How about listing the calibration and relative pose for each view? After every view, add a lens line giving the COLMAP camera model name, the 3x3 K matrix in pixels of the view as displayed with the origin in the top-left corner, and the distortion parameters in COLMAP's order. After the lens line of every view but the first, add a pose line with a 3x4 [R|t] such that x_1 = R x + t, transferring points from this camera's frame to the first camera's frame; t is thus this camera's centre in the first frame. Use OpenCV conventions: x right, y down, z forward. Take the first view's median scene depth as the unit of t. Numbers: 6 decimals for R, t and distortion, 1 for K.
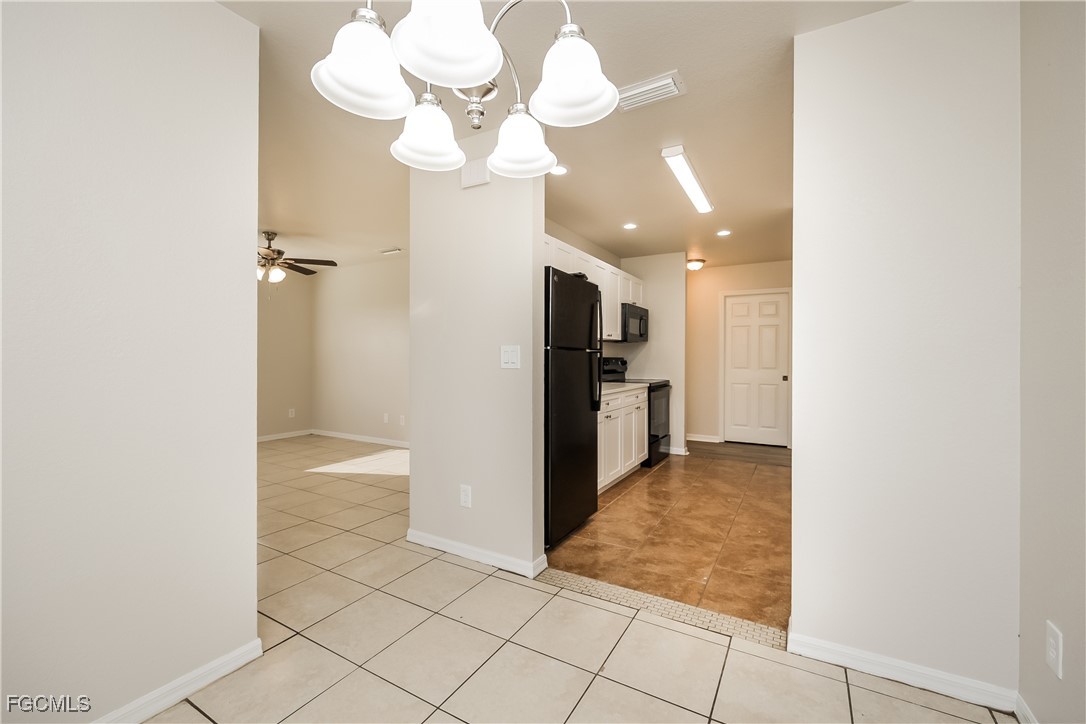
lens RADIAL K [[443.7, 0, 540.3], [0, 443.7, 361.9], [0, 0, 1]] dist [-0.003937, -0.000590]
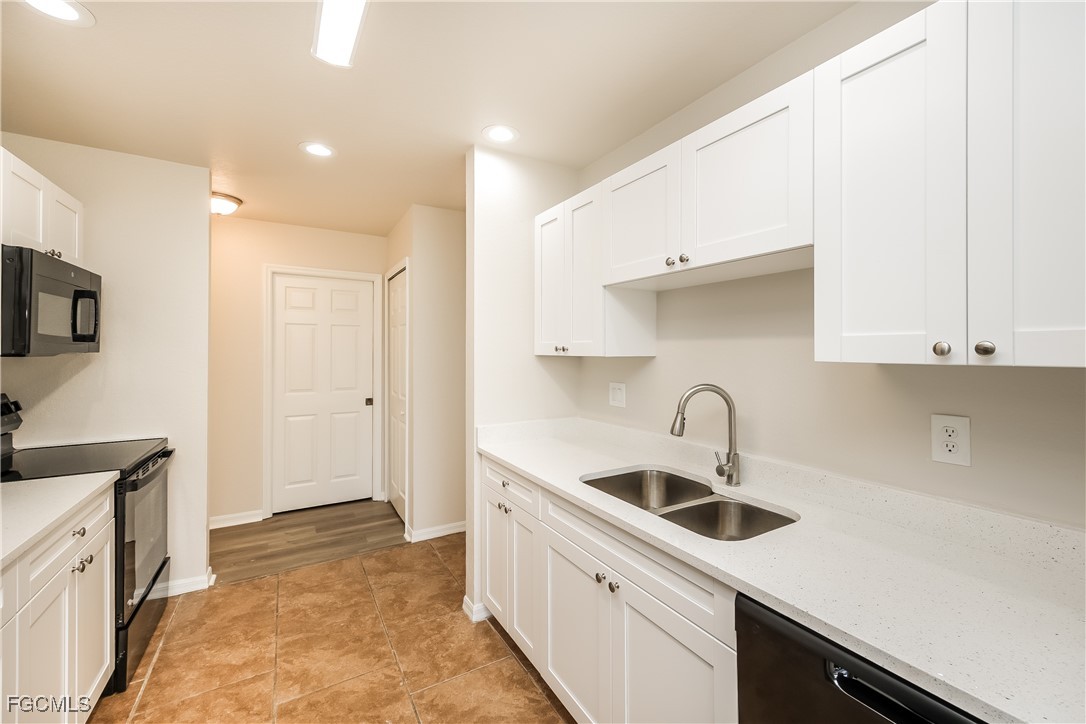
lens RADIAL K [[443.7, 0, 576.5], [0, 443.7, 350.7], [0, 0, 1]] dist [-0.003937, -0.000590]
pose [[0.443906, -0.002463, 0.896070, 0.067386], [0.004868, 0.999988, 0.000338, -0.043930], [-0.896060, 0.004212, 0.443912, 0.398878]]
